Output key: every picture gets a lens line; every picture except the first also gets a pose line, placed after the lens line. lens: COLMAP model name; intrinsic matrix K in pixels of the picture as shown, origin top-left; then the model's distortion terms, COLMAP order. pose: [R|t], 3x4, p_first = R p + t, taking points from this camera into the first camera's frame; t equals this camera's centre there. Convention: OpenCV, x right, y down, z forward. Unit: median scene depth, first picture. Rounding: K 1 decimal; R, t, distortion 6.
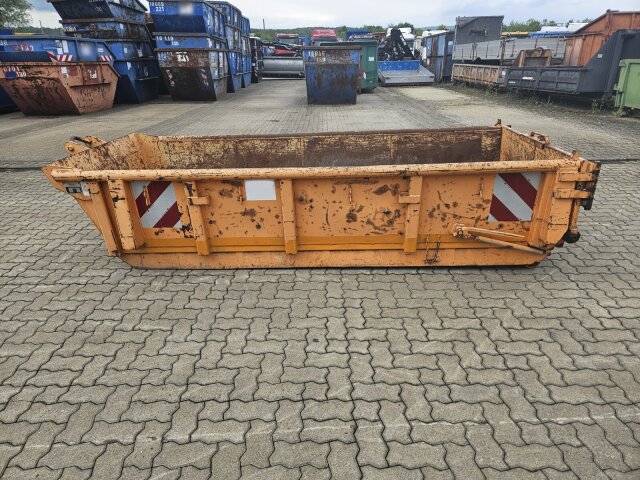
lens RADIAL K [[424.5, 0, 316.6], [0, 424.5, 237.5], [0, 0, 1]] dist [0.067323, -0.051570]
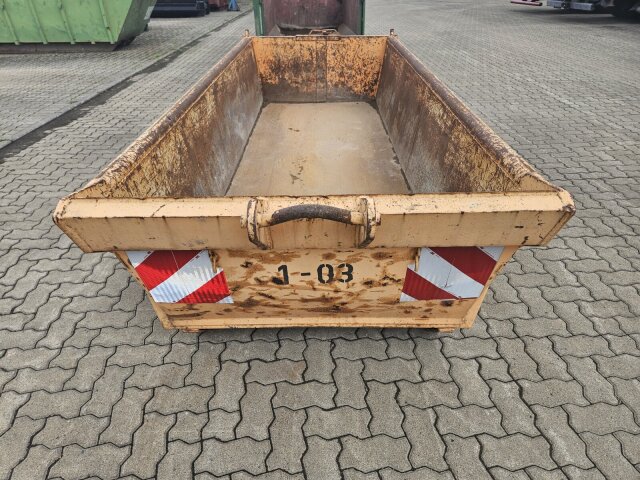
lens RADIAL K [[424.5, 0, 315.9], [0, 424.5, 244.7], [0, 0, 1]] dist [0.067323, -0.051570]
pose [[-0.031830, -0.514157, 0.857105, -0.697259], [0.402875, 0.778190, 0.481779, -0.296009], [-0.914701, 0.360641, 0.182372, 0.826818]]
